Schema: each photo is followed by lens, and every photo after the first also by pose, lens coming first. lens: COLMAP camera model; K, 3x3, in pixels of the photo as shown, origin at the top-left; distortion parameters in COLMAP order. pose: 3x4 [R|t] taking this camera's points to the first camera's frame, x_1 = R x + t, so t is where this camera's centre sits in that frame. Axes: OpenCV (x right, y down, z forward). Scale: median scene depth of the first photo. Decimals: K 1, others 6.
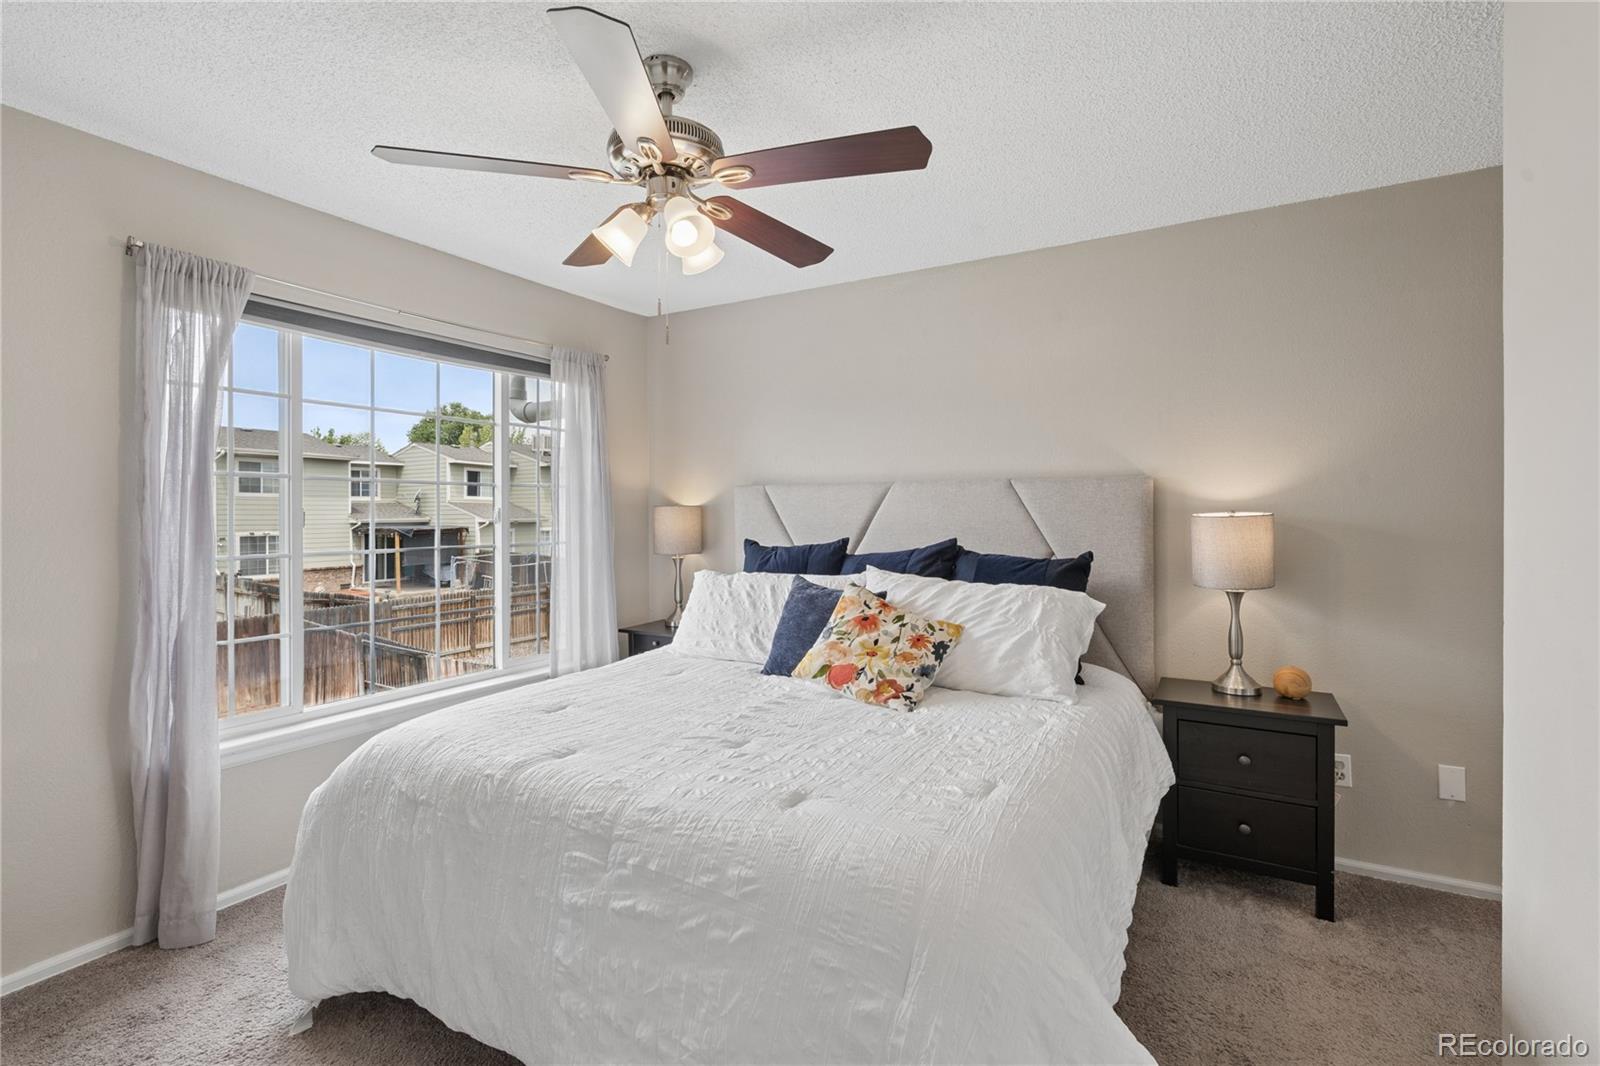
lens RADIAL K [[740.9, 0, 794.9], [0, 740.9, 520.8], [0, 0, 1]] dist [-0.001067, -0.000105]
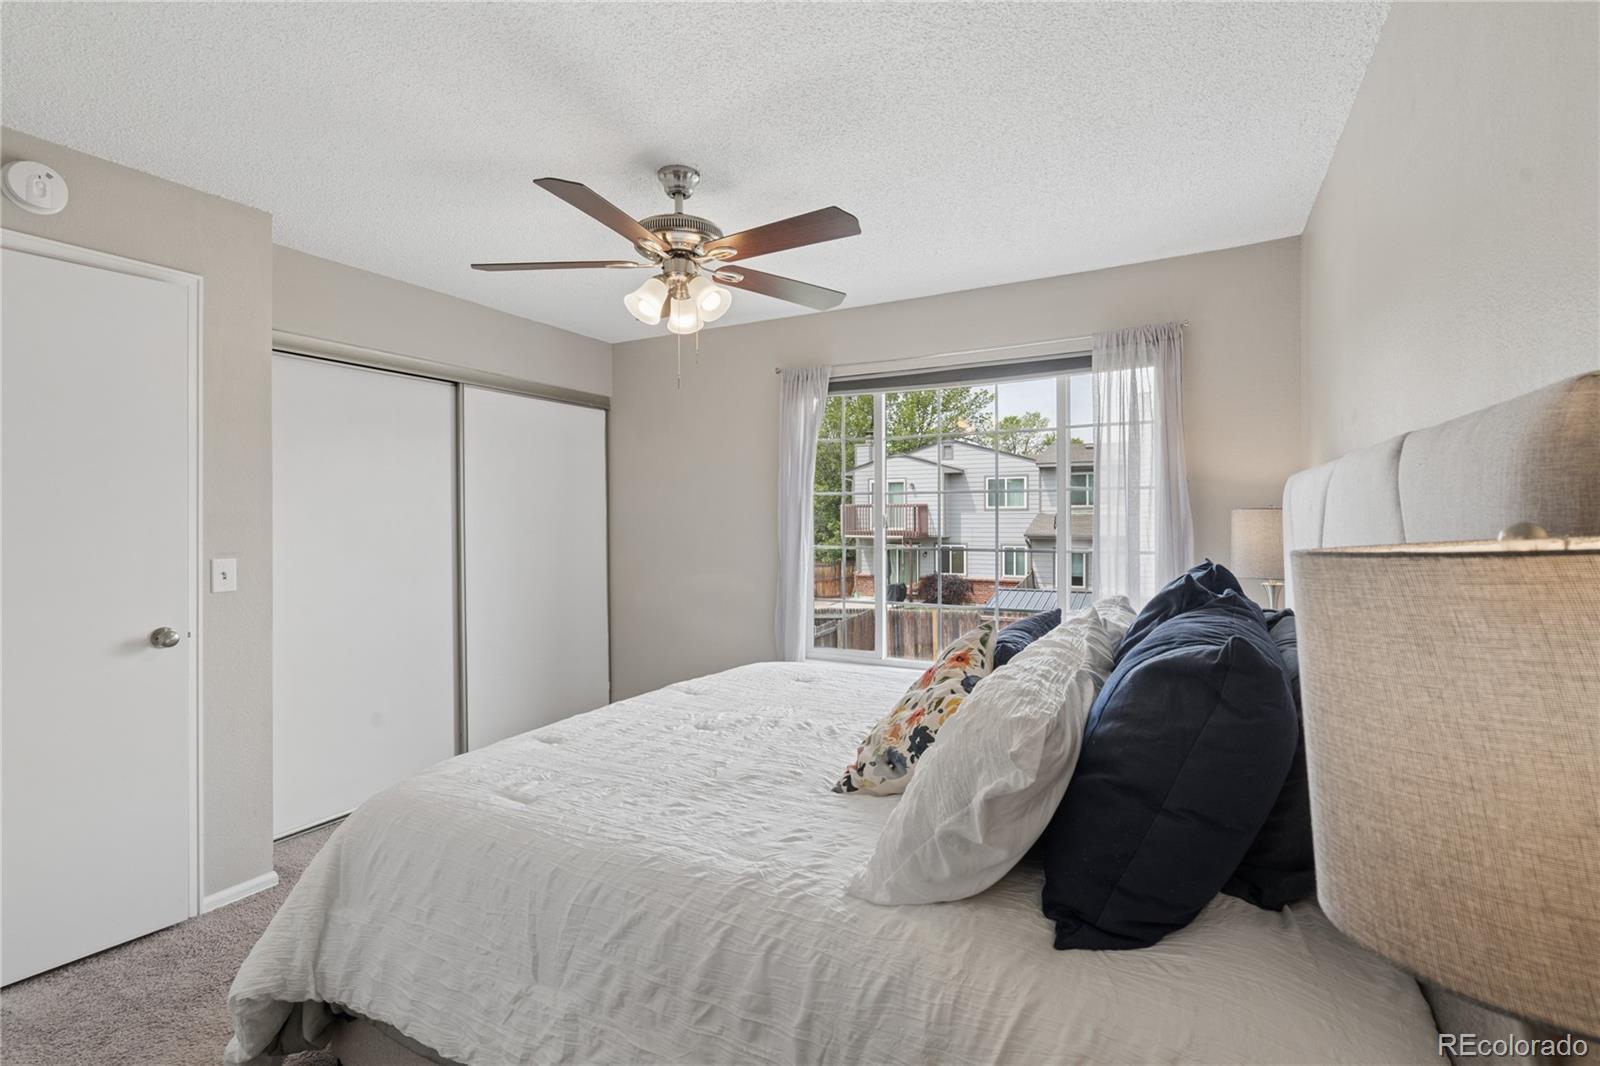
lens RADIAL K [[746.3, 0, 800.0], [0, 746.3, 533.0], [0, 0, 1]] dist [-0.000612, -0.000029]
pose [[0.020860, 0.022224, -0.999535, 0.919209], [-0.006333, 0.999736, 0.022096, -0.017821], [0.999762, 0.005869, 0.020996, 0.976336]]
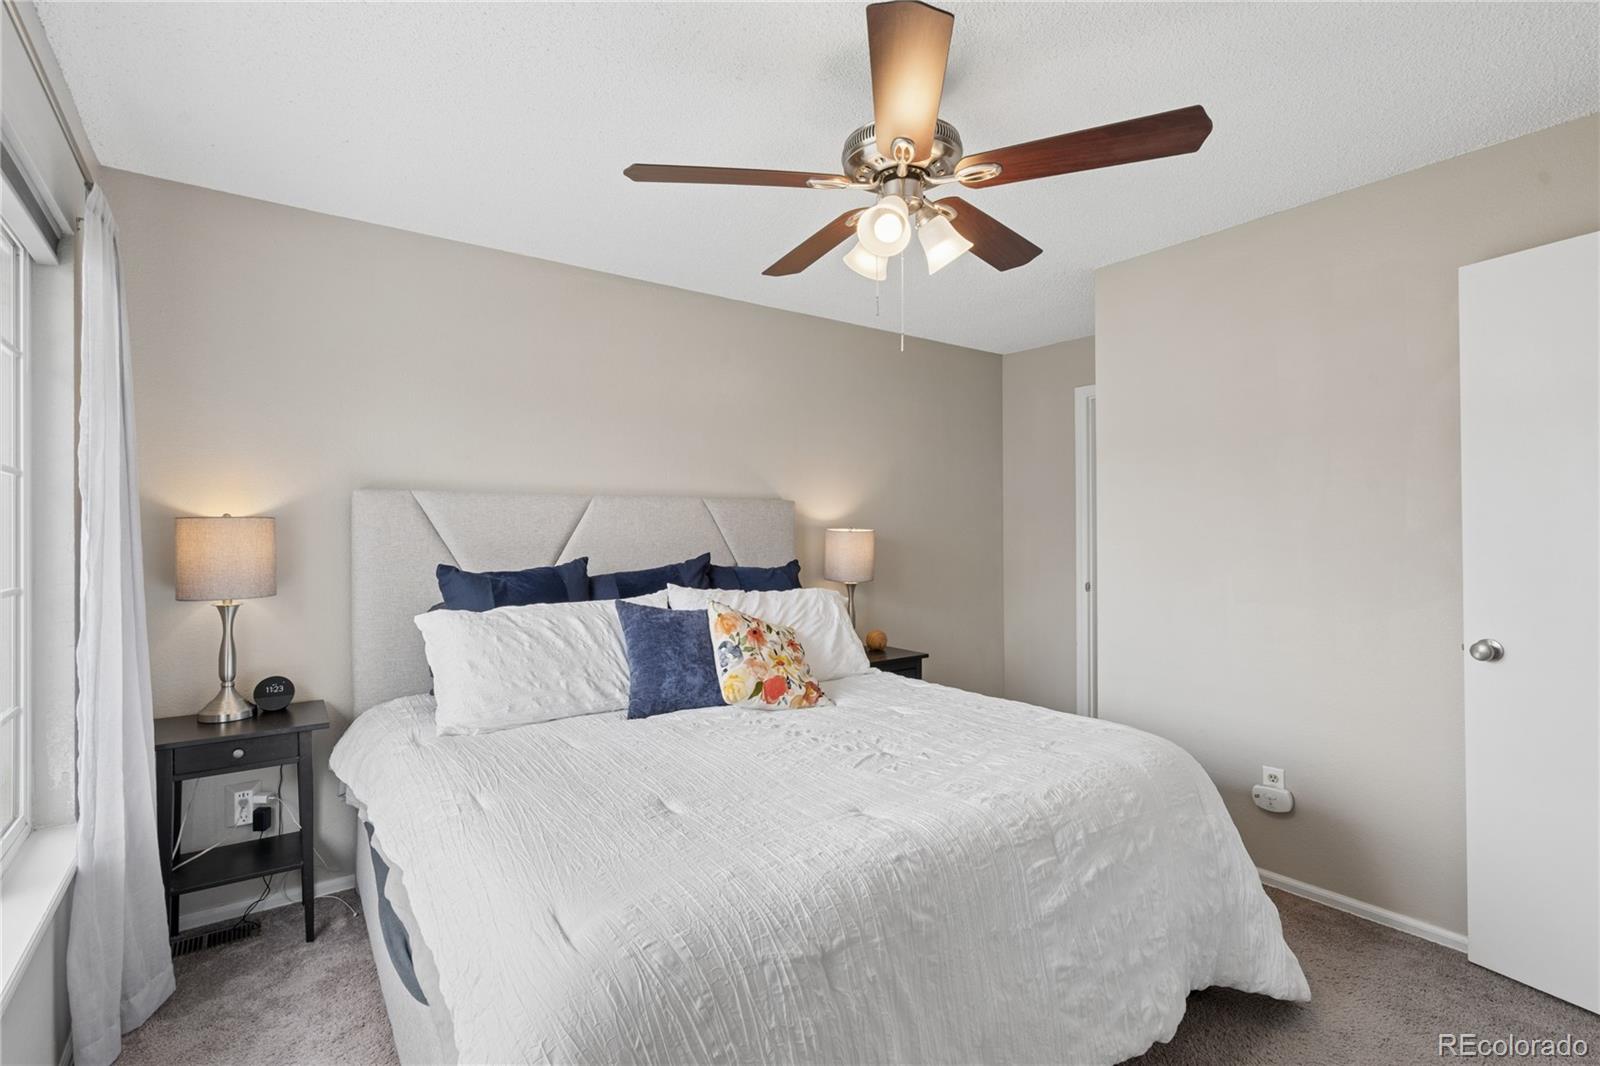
lens RADIAL K [[746.3, 0, 800.0], [0, 746.3, 533.0], [0, 0, 1]] dist [-0.000612, -0.000029]
pose [[0.394387, -0.000522, 0.918944, -0.836623], [0.011817, 0.999920, -0.004503, 0.002337], [-0.918868, 0.012635, 0.394362, 0.554570]]
